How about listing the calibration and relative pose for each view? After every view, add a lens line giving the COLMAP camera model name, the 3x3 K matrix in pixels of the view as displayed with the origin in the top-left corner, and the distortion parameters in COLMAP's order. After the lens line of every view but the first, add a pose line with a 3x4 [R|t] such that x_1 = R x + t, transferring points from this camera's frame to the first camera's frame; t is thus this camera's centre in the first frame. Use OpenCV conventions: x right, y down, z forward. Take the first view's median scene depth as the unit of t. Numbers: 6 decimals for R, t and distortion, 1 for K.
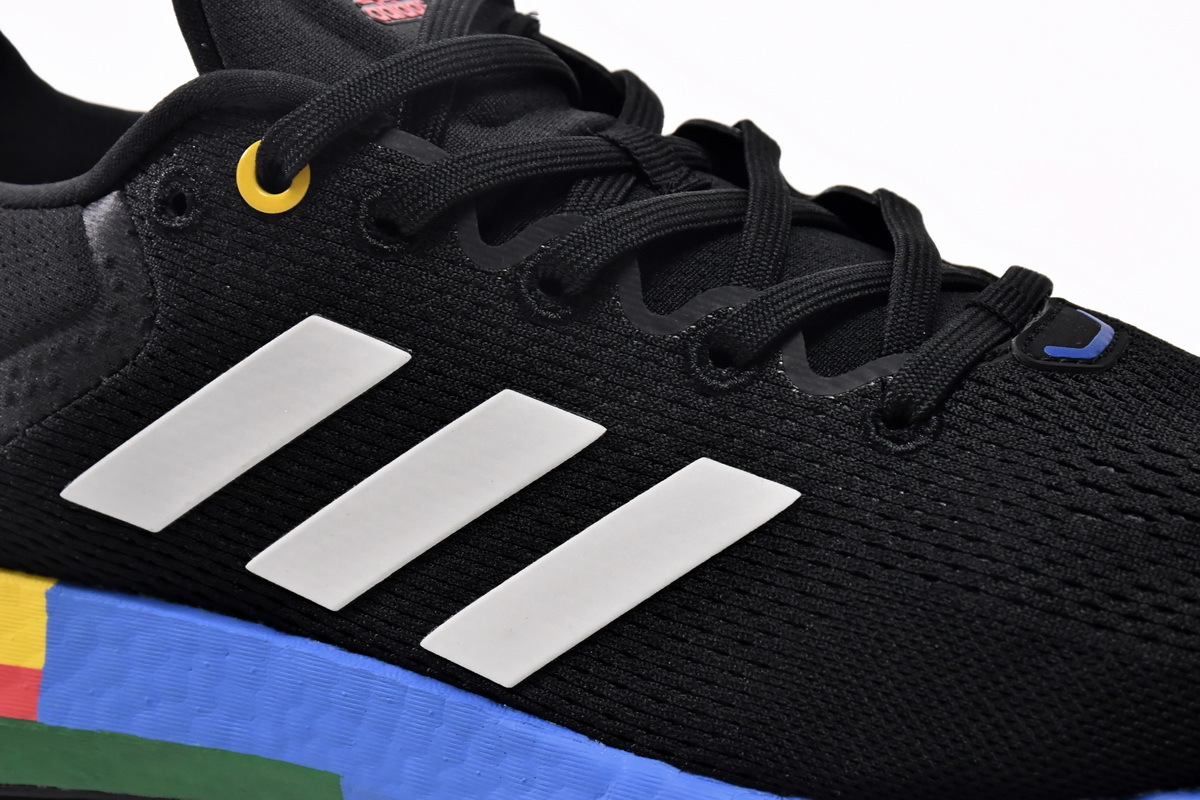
lens RADIAL K [[3553.4, 0, 600.0], [0, 3553.4, 400.0], [0, 0, 1]] dist [-0.103227, -0.403812]
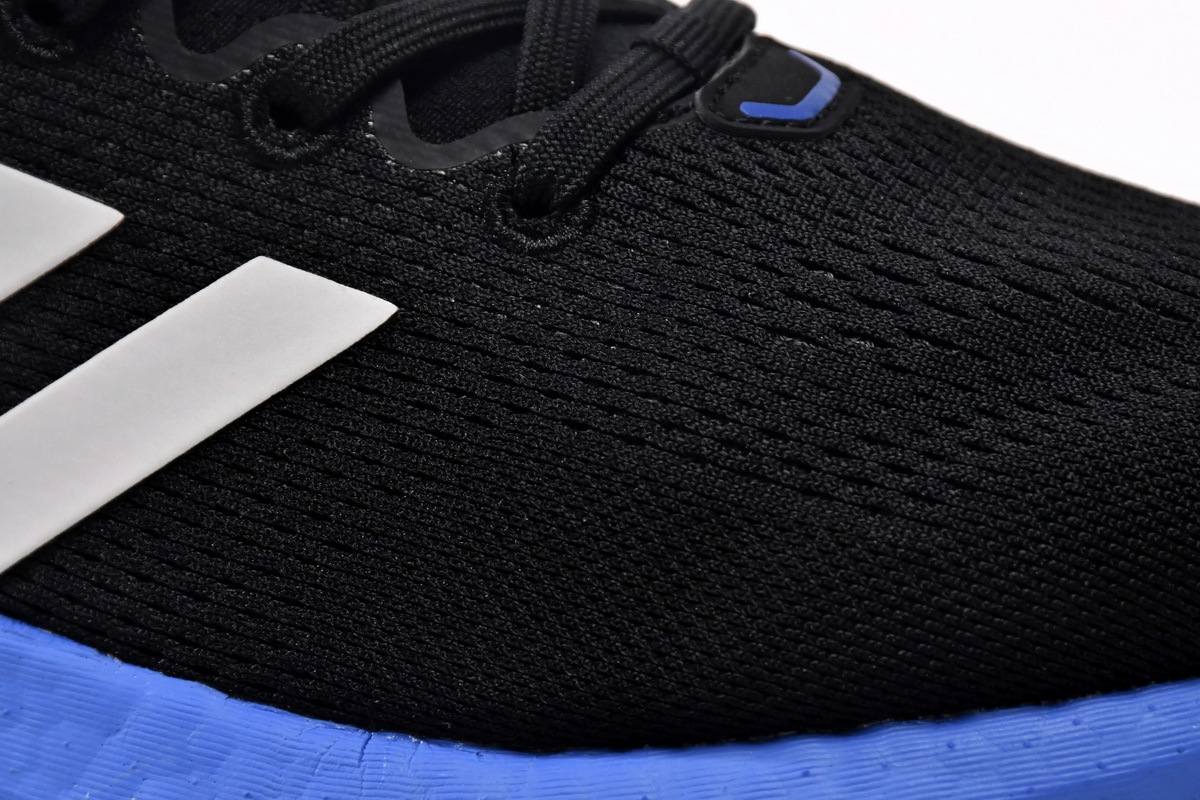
lens RADIAL K [[7127.8, 0, 600.0], [0, 7127.8, 400.0], [0, 0, 1]] dist [-0.136341, 11.323770]
pose [[0.997059, 0.002266, 0.076600, -0.012363], [-0.004978, 0.999367, 0.035231, -0.005651], [-0.076471, -0.035509, 0.996439, -0.425251]]
